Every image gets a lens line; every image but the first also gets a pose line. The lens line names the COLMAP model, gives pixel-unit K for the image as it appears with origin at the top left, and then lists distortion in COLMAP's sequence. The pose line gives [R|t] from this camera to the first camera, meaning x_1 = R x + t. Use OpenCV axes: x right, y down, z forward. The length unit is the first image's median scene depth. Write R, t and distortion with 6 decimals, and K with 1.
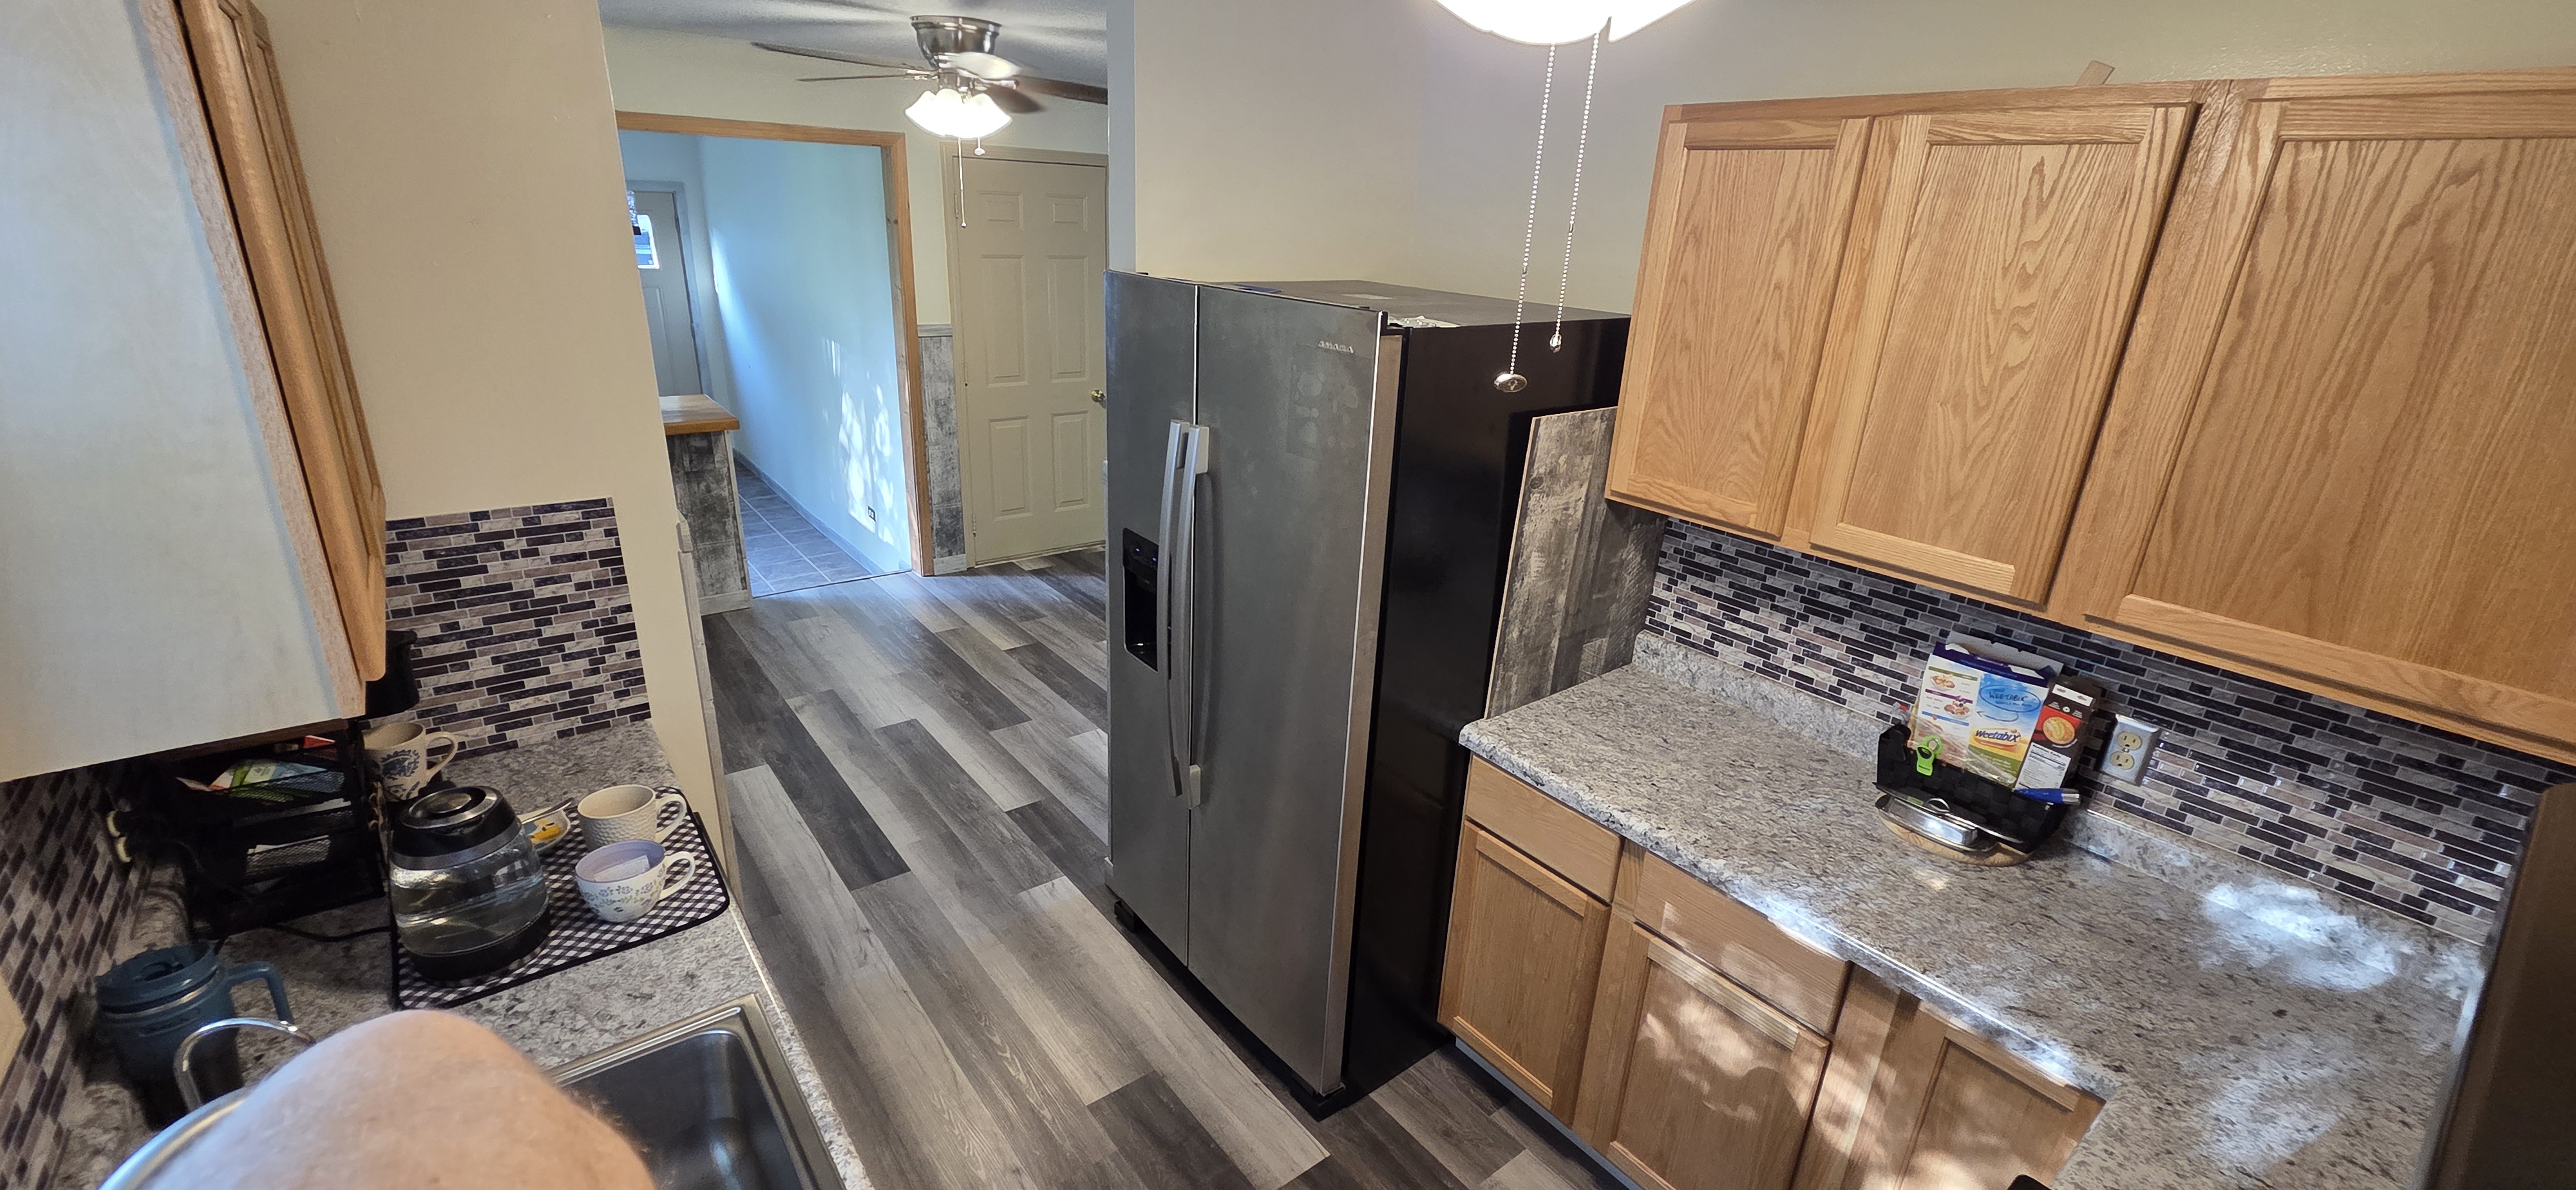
lens RADIAL K [[1054.5, 0, 1288.3], [0, 1054.5, 592.1], [0, 0, 1]] dist [0.004917, -0.000667]
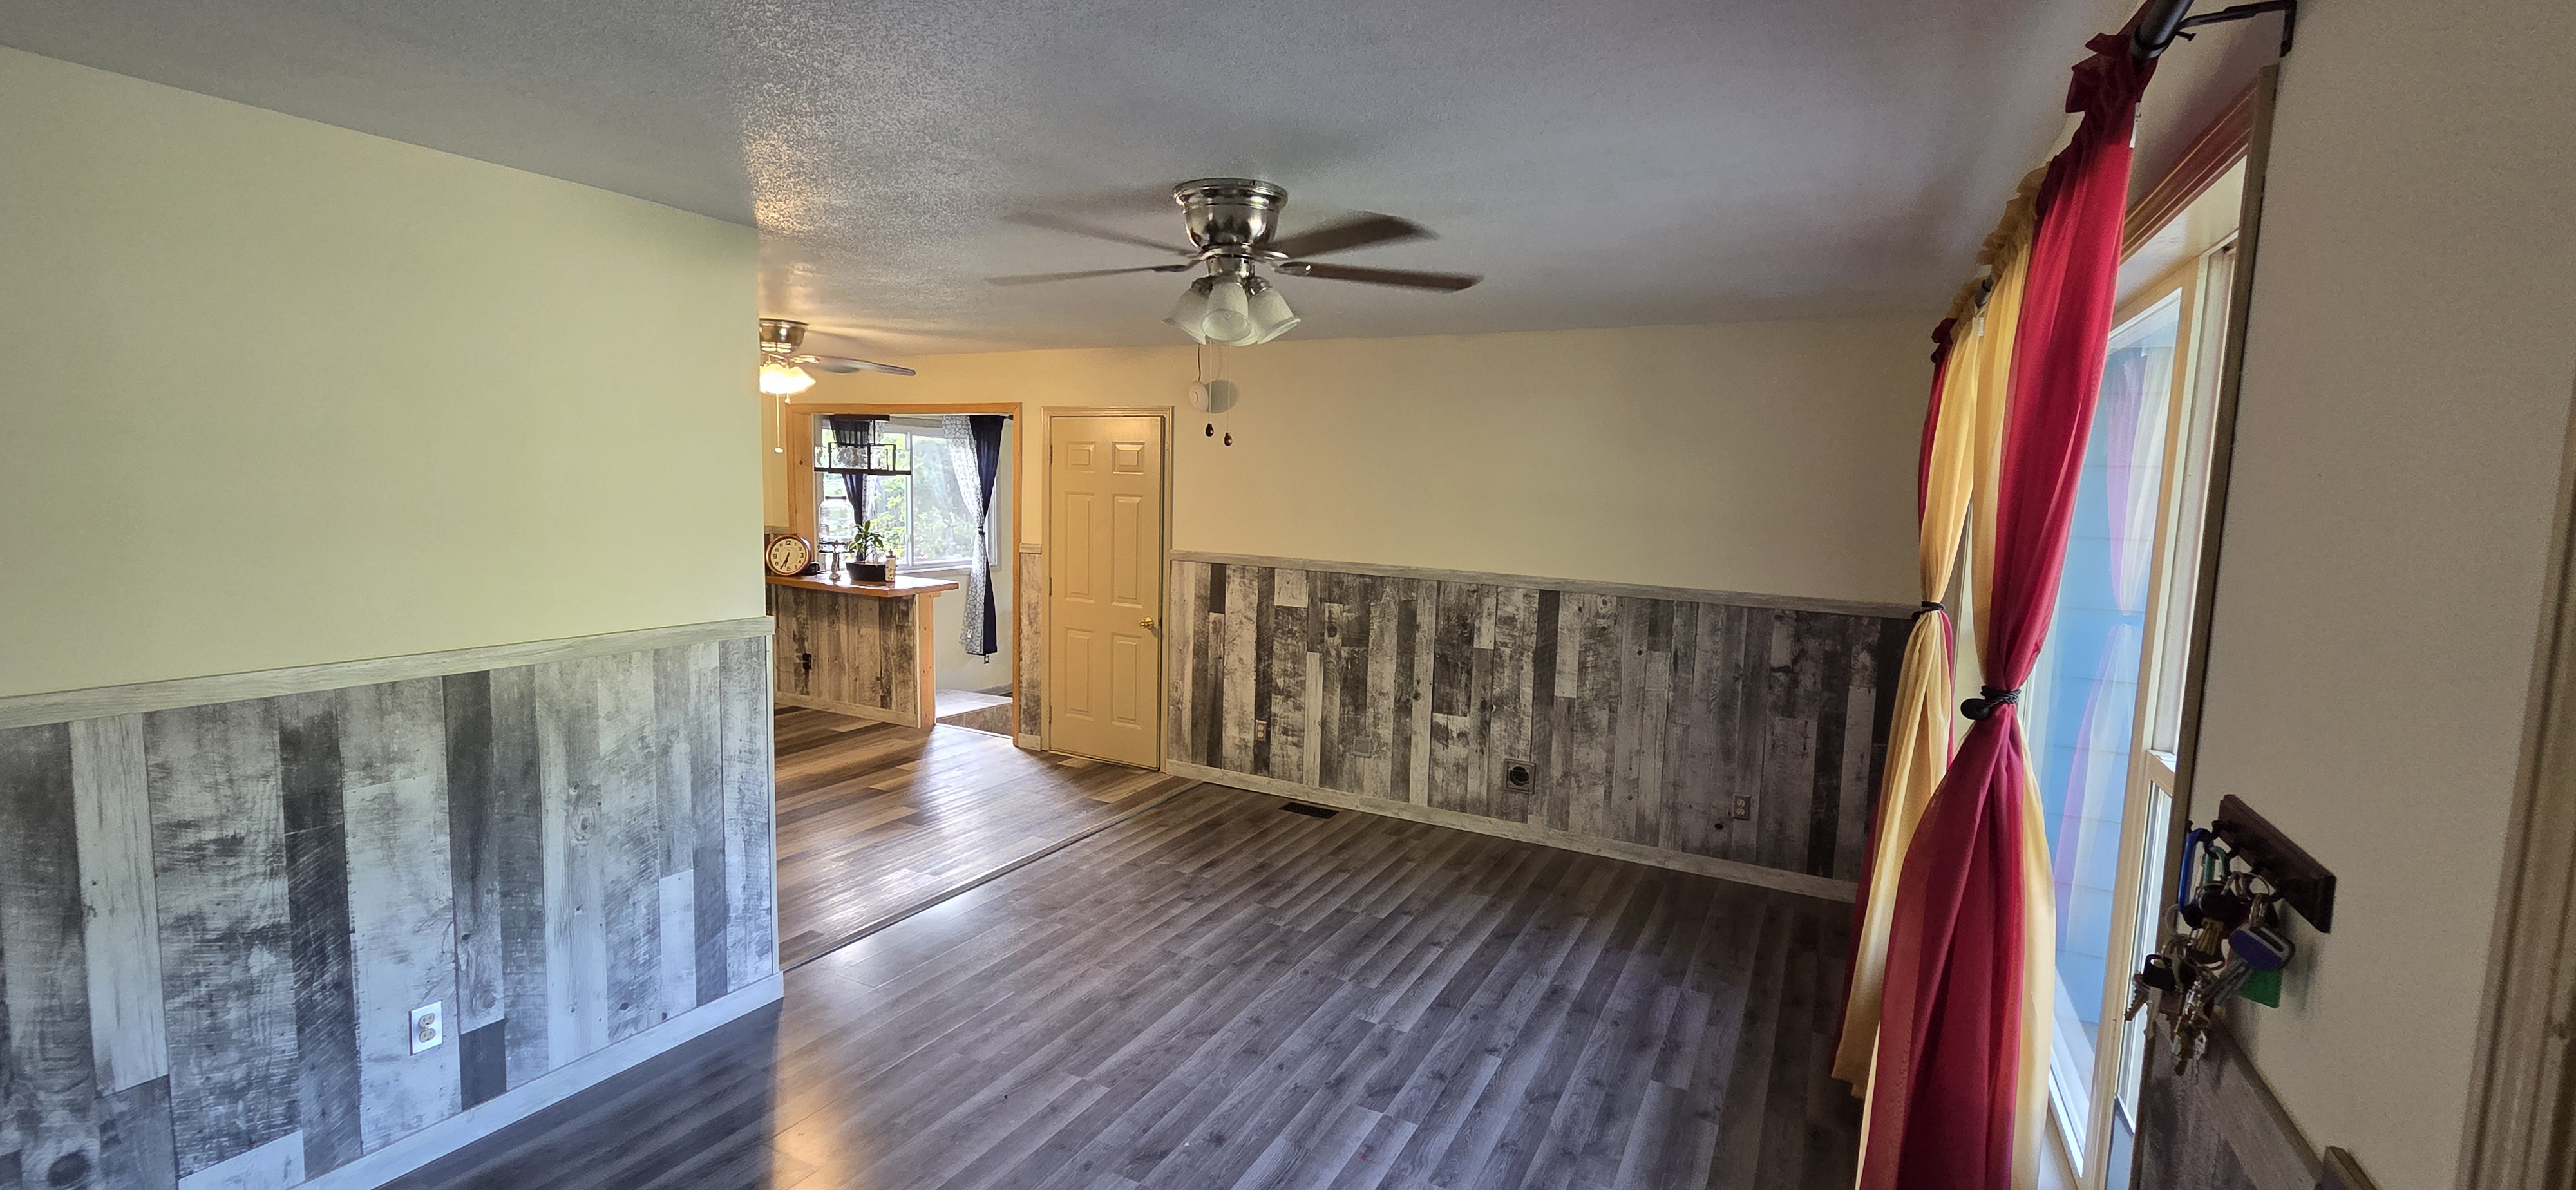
lens RADIAL K [[1054.5, 0, 1288.3], [0, 1054.5, 592.1], [0, 0, 1]] dist [0.004917, -0.000667]
pose [[0.407355, 0.061716, -0.911182, 2.503102], [-0.324076, 0.942554, -0.081041, -0.528089], [0.853837, 0.328304, 0.403954, 2.073033]]
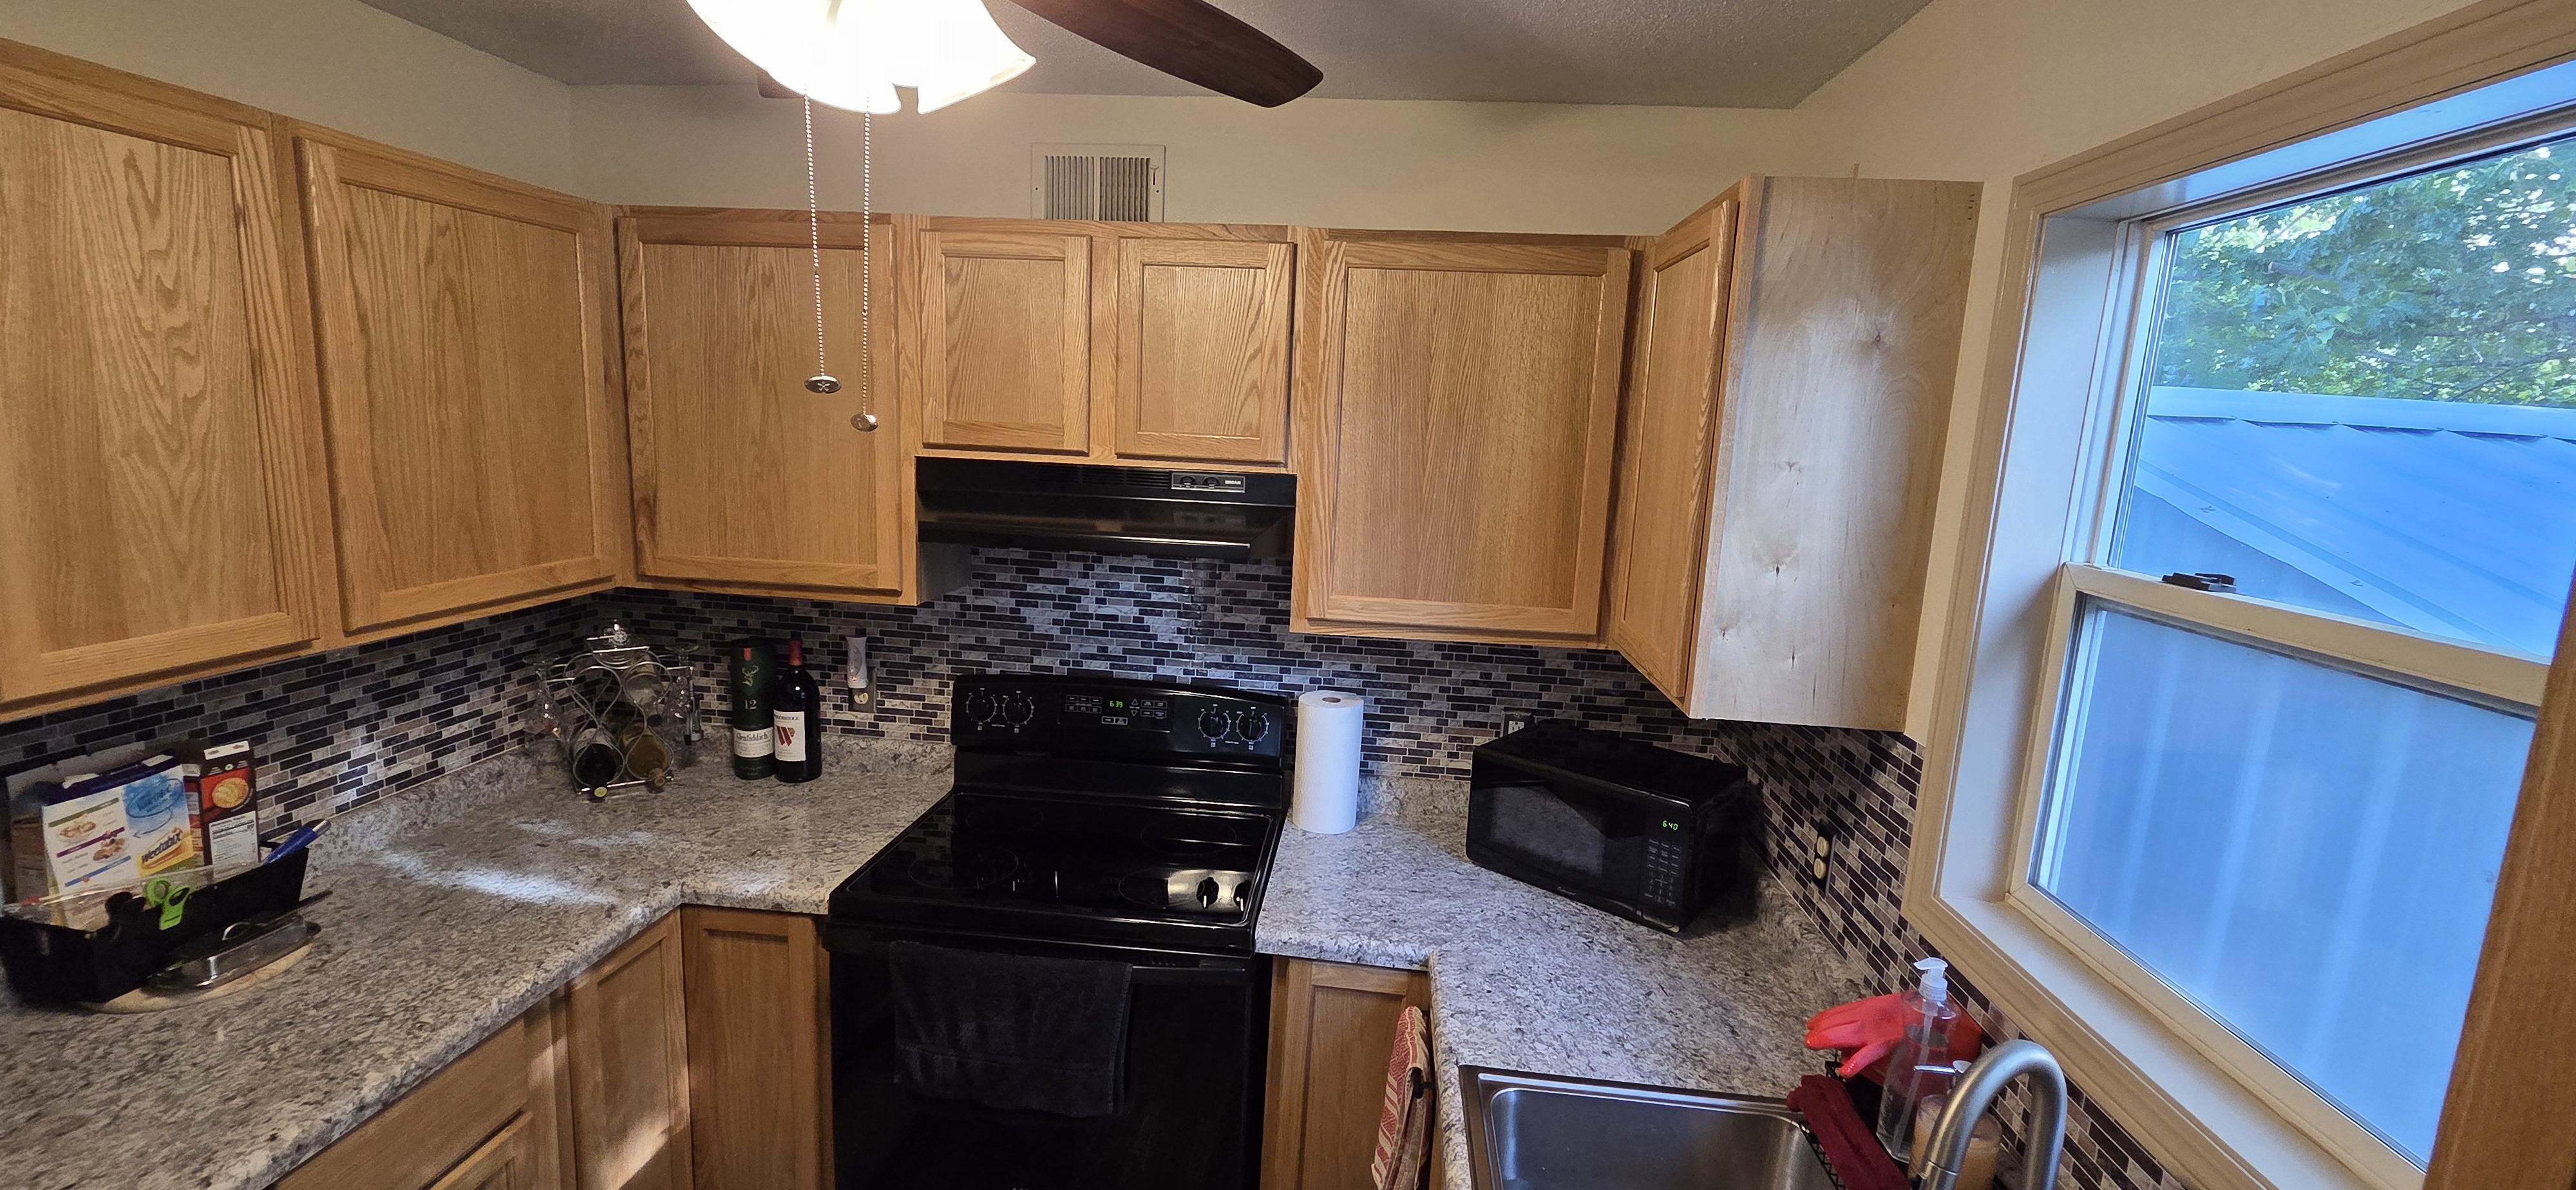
lens RADIAL K [[1054.5, 0, 1288.3], [0, 1054.5, 592.1], [0, 0, 1]] dist [0.004917, -0.000667]
pose [[-0.721843, -0.193718, 0.664392, -0.438258], [0.160574, 0.886943, 0.433068, -0.240254], [-0.673171, 0.419291, -0.609127, 0.788445]]
